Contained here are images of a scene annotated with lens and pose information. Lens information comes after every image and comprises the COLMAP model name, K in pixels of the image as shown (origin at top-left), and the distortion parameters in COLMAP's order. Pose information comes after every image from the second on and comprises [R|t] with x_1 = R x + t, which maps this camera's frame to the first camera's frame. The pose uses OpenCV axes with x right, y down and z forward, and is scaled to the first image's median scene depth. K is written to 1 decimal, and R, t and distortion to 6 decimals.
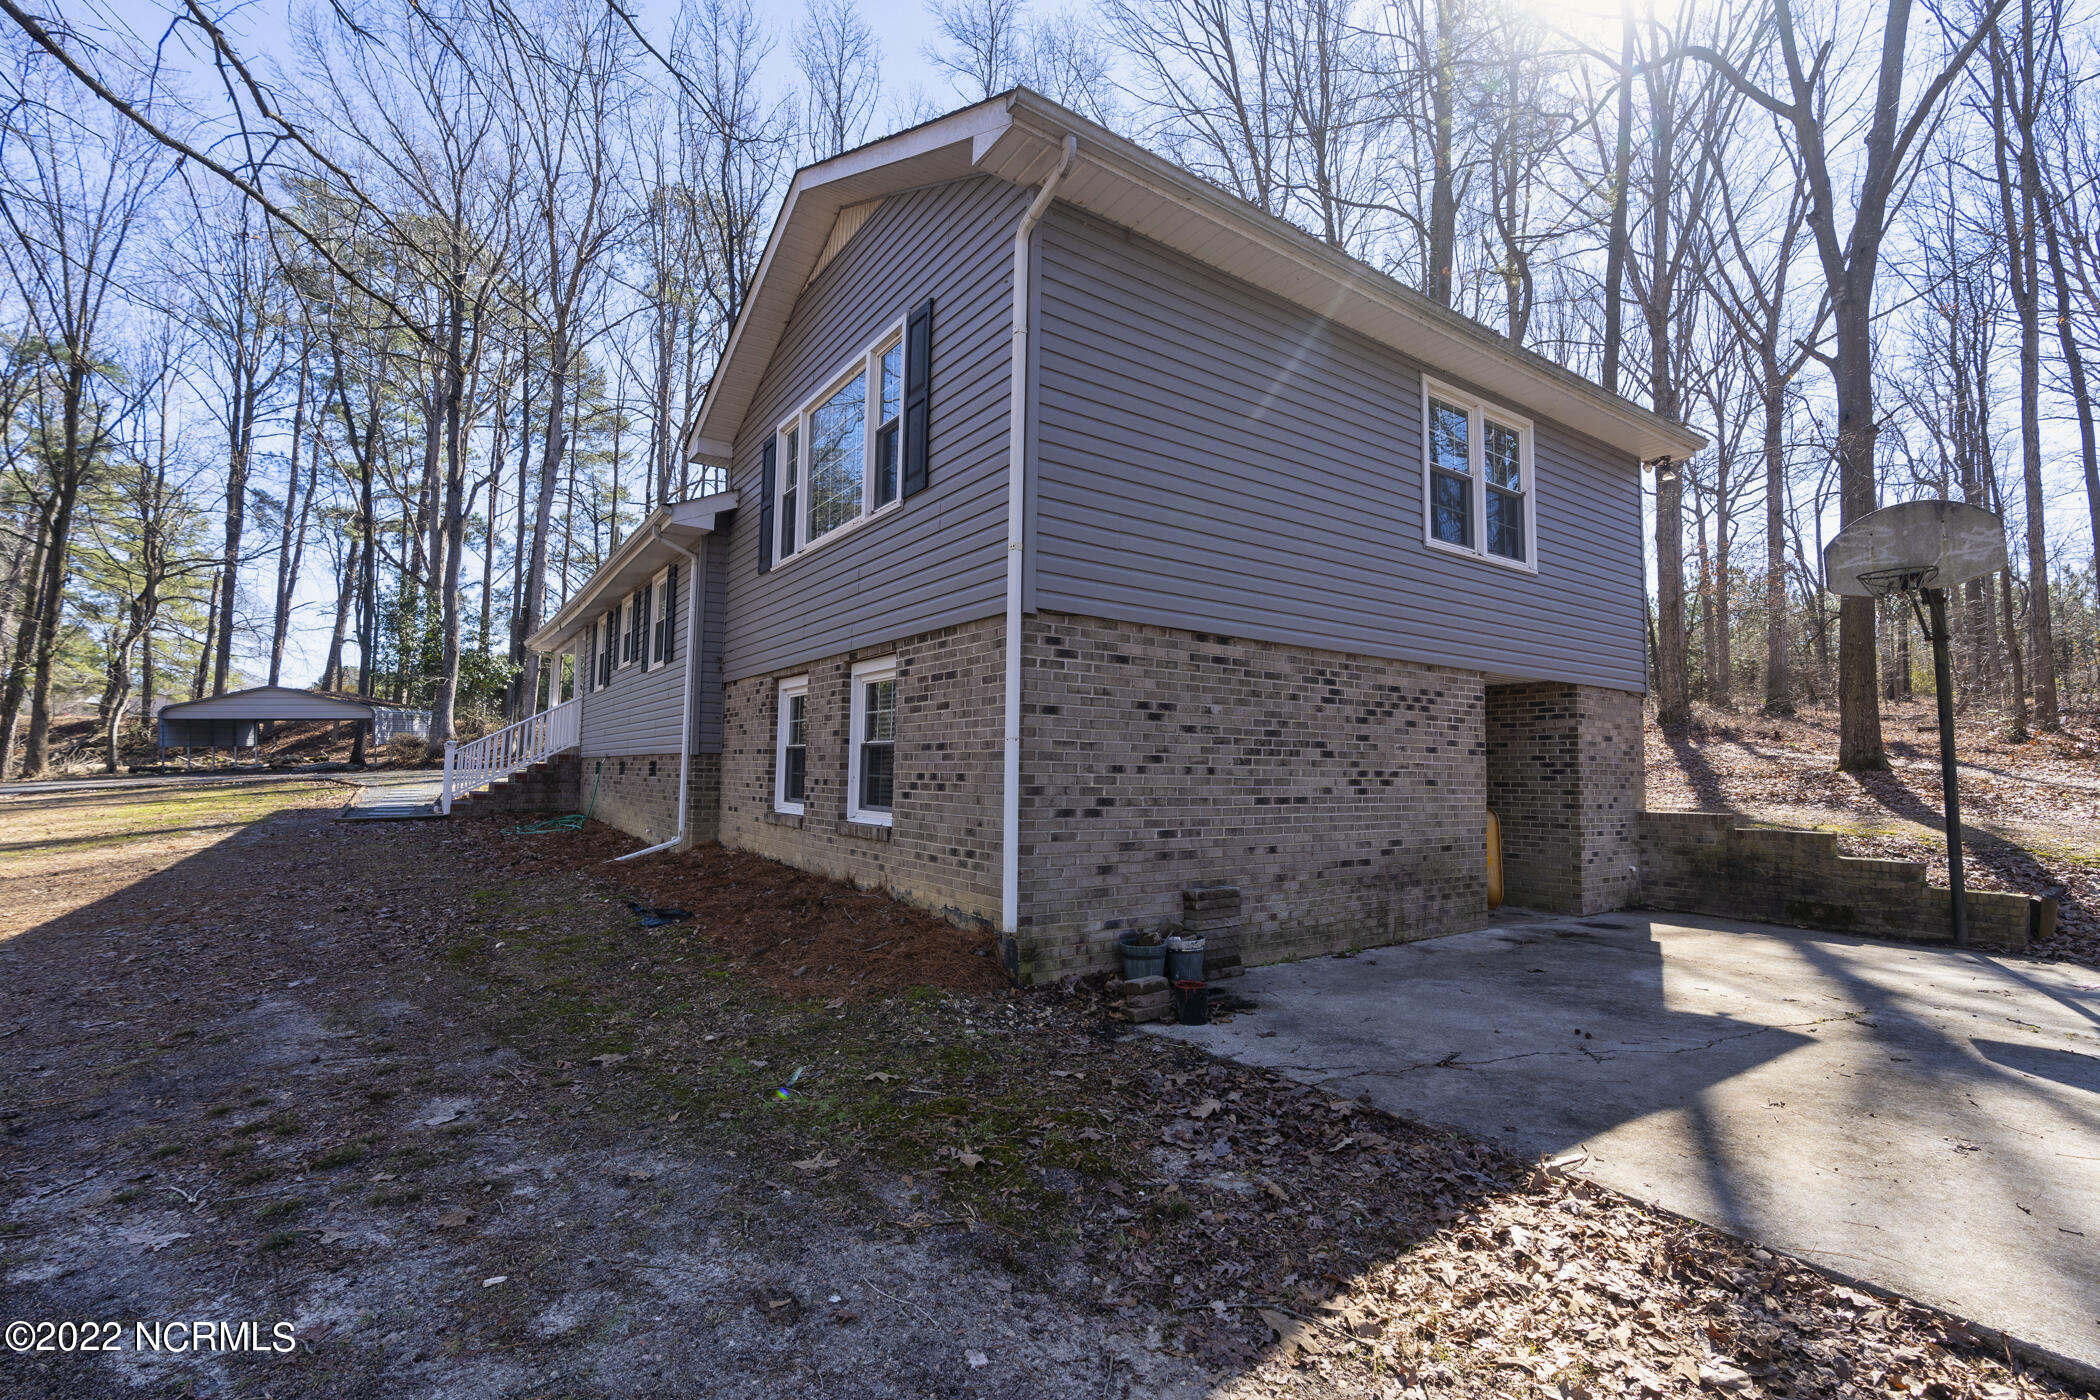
lens RADIAL K [[942.6, 0, 1053.7], [0, 942.6, 699.0], [0, 0, 1]] dist [-0.009738, 0.004157]
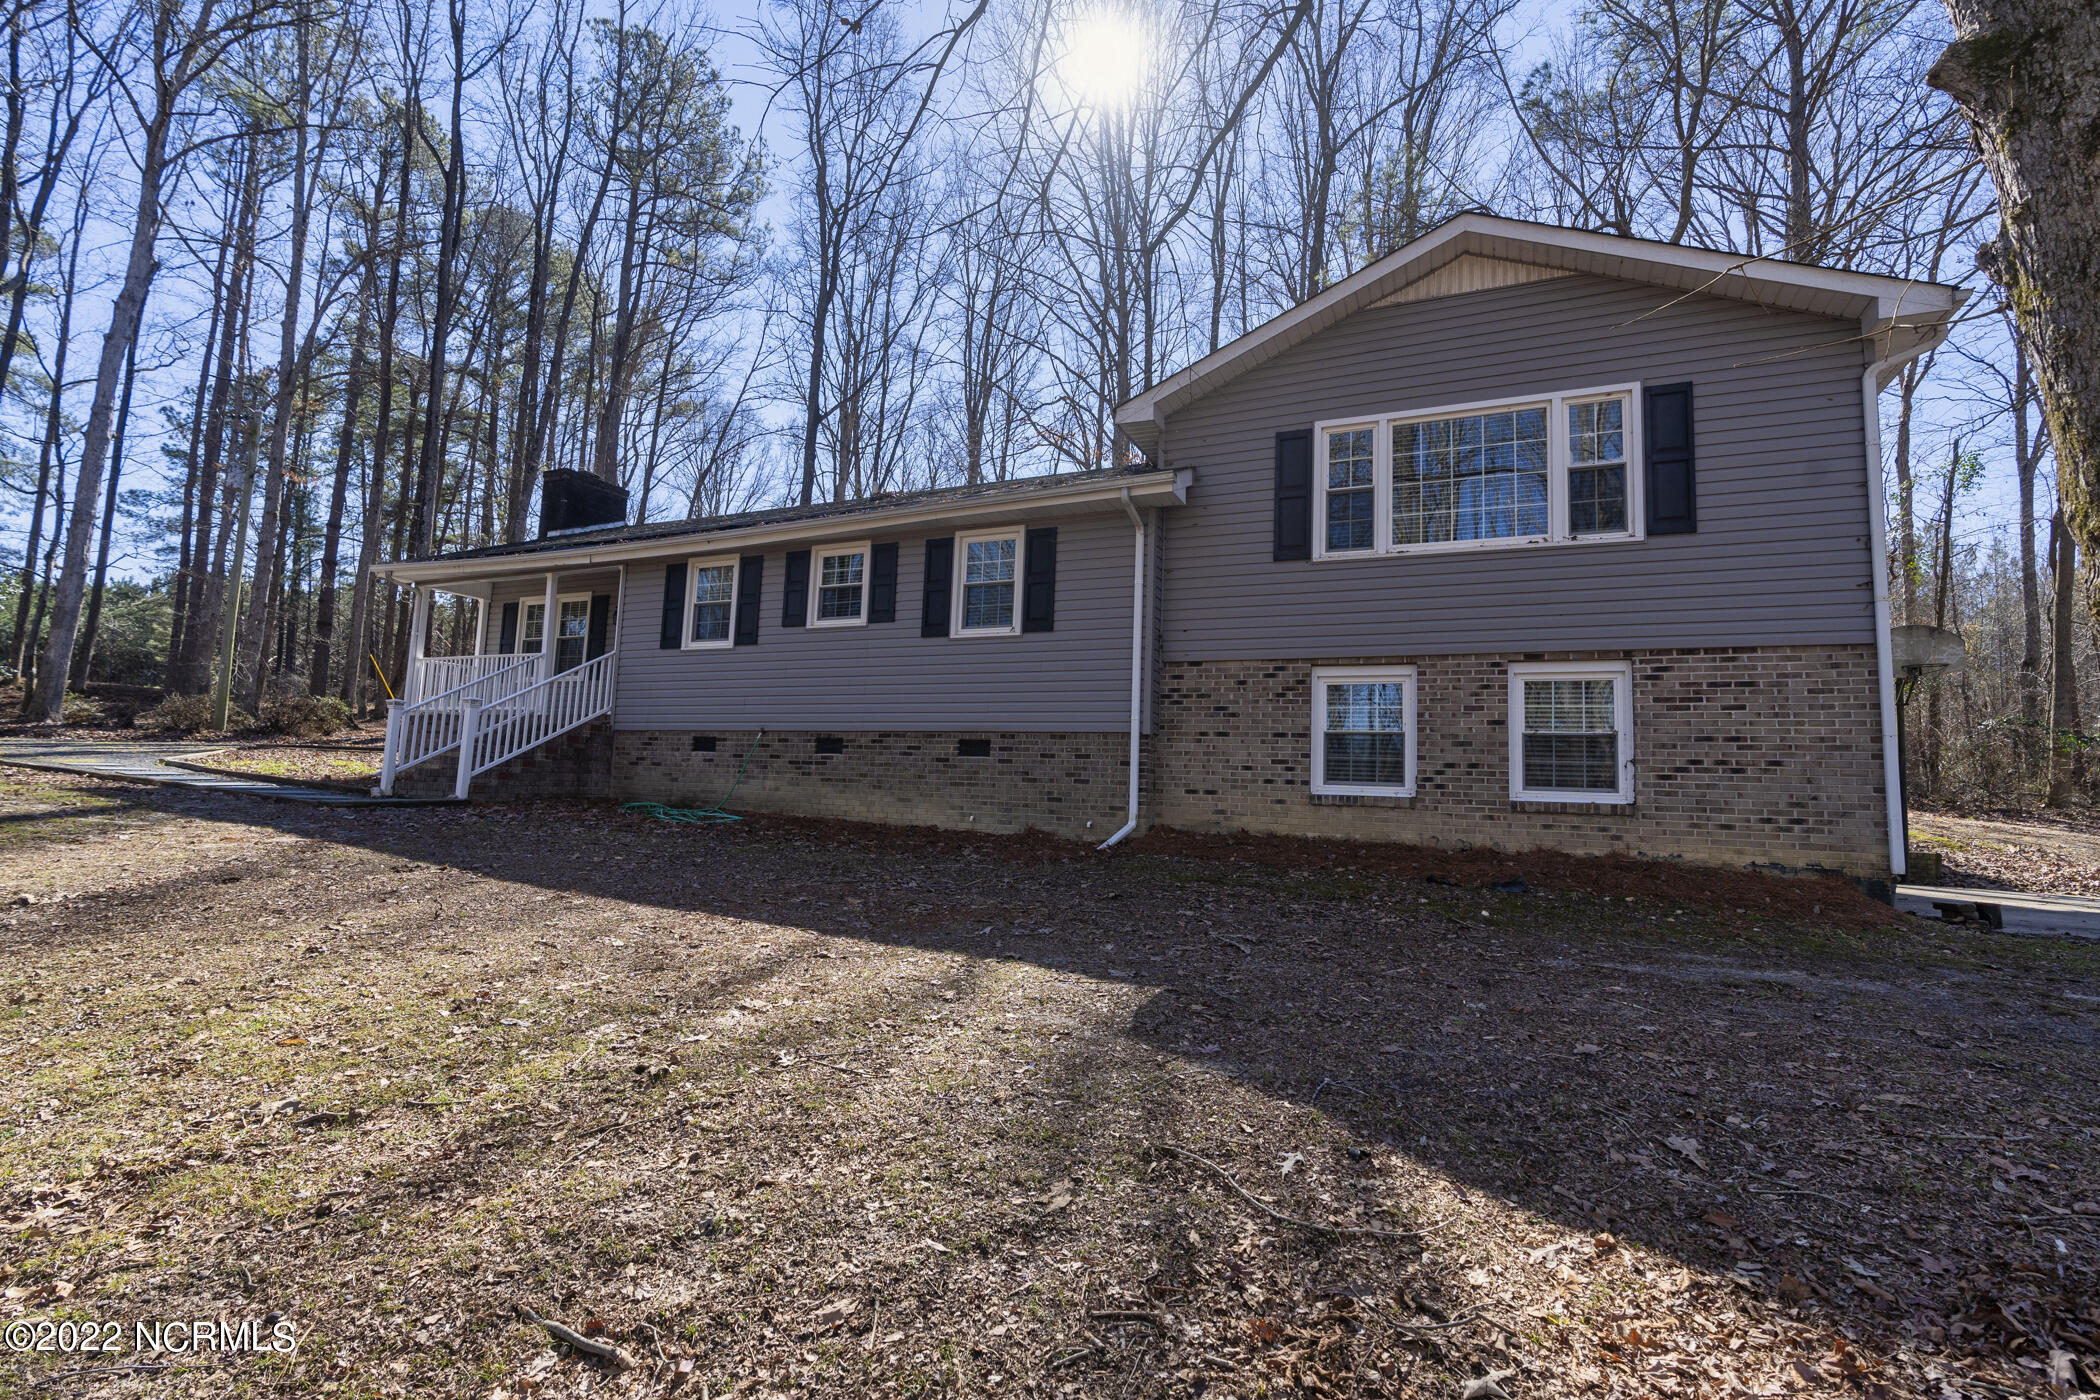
lens RADIAL K [[942.6, 0, 1053.6], [0, 942.6, 698.7], [0, 0, 1]] dist [-0.009738, 0.004157]
pose [[0.867026, 0.068937, 0.493471, -1.387746], [-0.065749, 0.997551, -0.023837, 0.077672], [-0.493906, -0.011778, 0.869436, 0.310328]]
